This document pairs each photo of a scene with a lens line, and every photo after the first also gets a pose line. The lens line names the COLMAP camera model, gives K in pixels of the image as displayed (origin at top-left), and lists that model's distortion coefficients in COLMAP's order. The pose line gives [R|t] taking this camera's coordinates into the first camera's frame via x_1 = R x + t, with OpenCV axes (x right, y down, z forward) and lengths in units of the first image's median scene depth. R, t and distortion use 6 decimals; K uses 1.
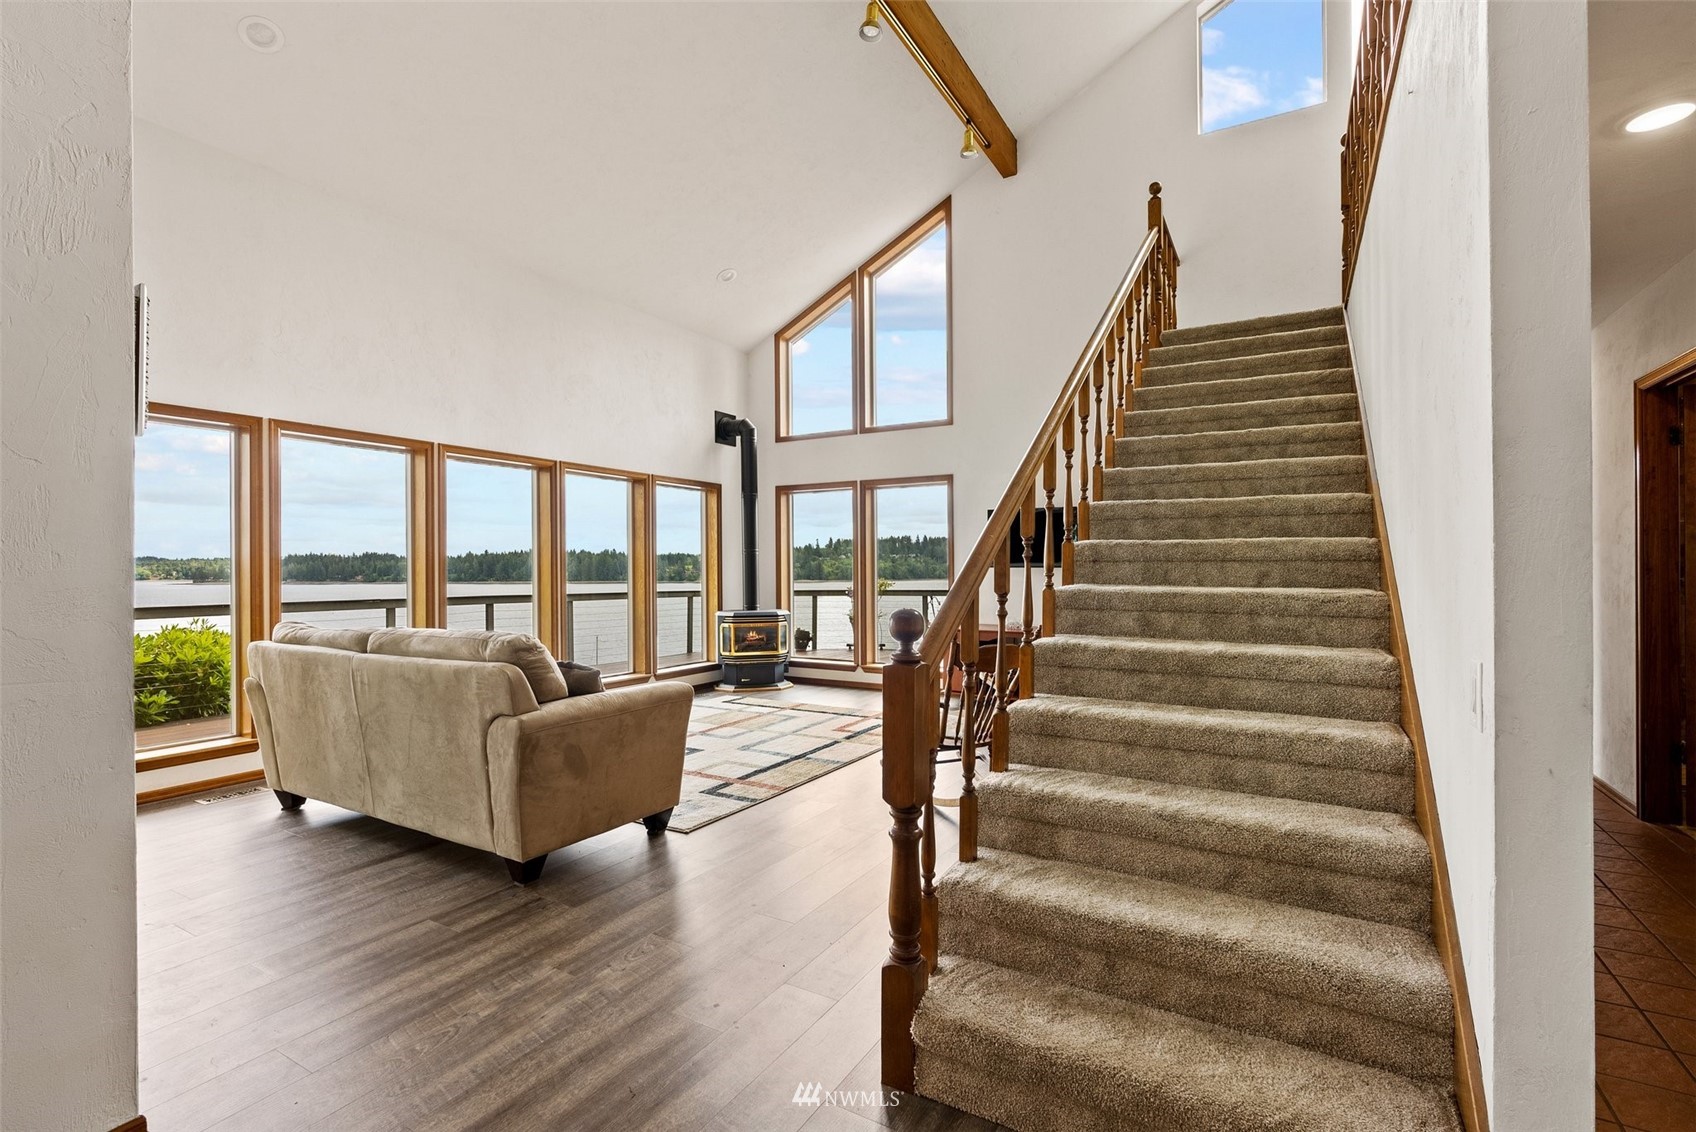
lens RADIAL K [[760.2, 0, 846.4], [0, 760.2, 565.3], [0, 0, 1]] dist [-0.005614, -0.001040]
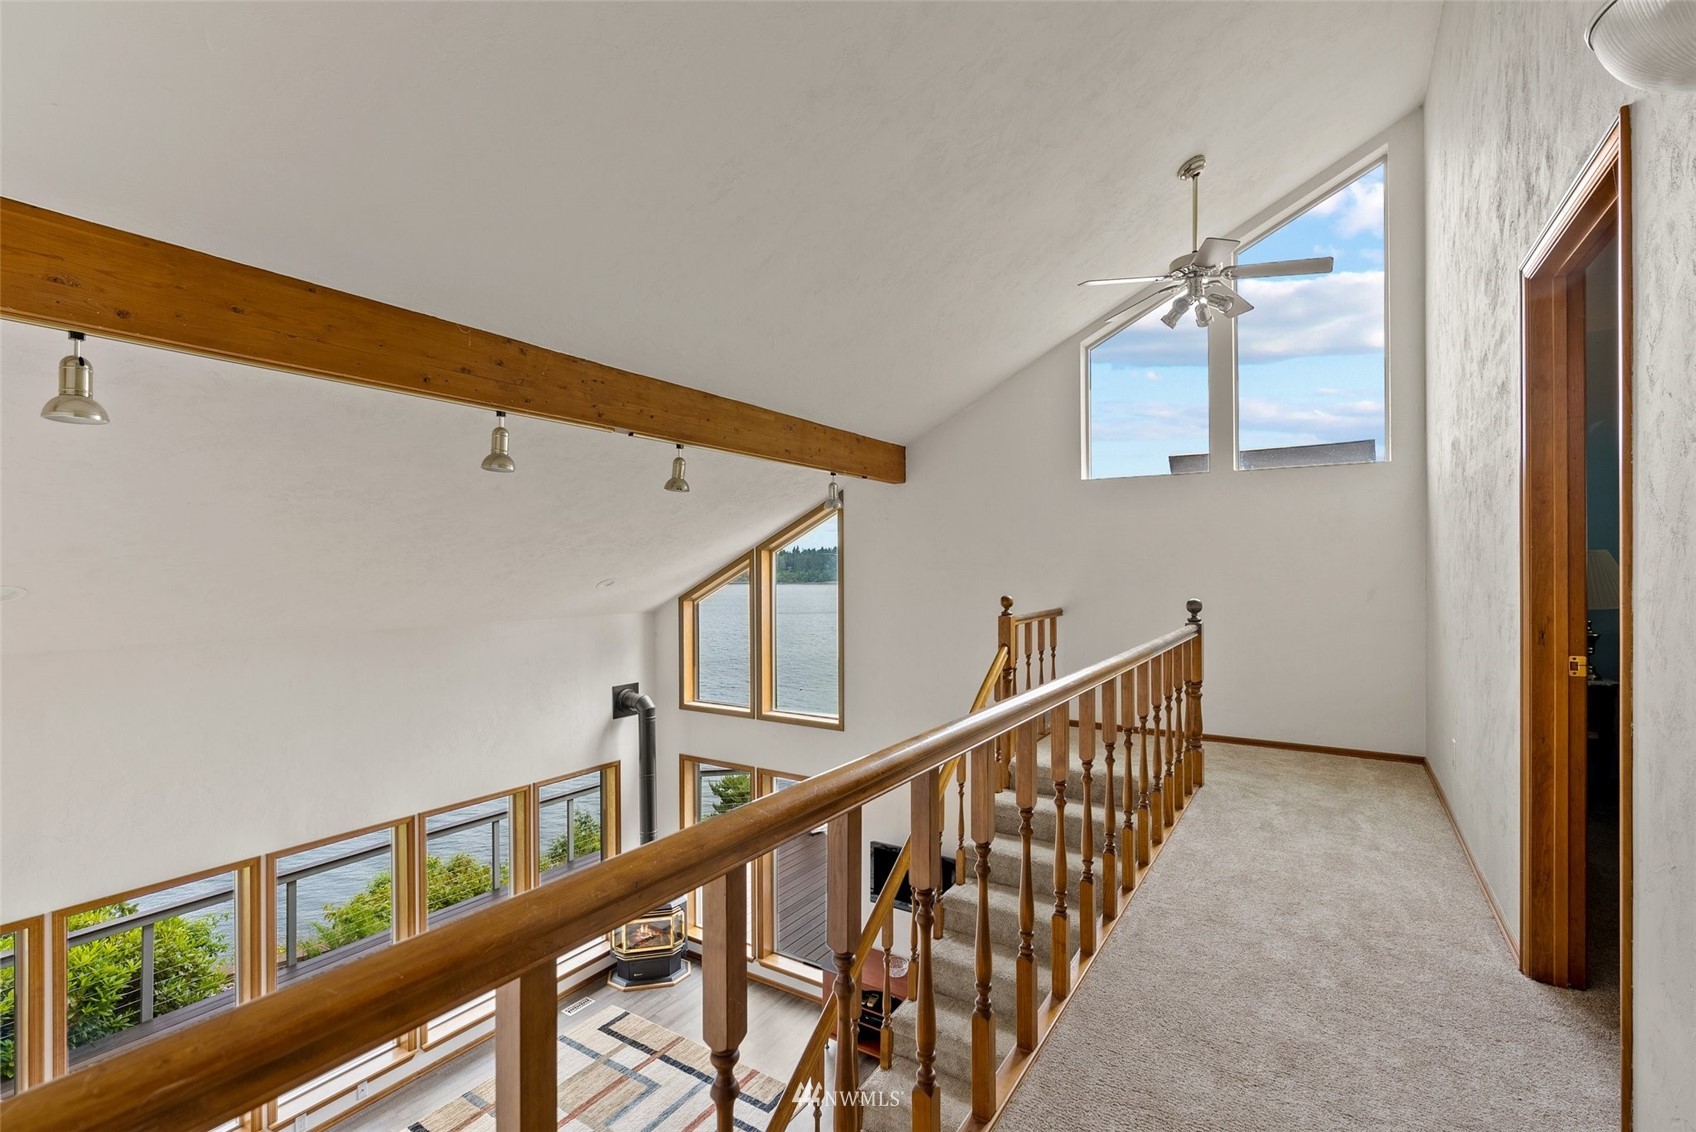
lens RADIAL K [[760.2, 0, 842.3], [0, 760.2, 570.3], [0, 0, 1]] dist [-0.005614, -0.001040]
pose [[0.998635, 0.003632, -0.052111, 0.192598], [-0.002991, 0.999919, 0.012379, -0.411790], [0.052152, -0.012206, 0.998565, 0.050251]]
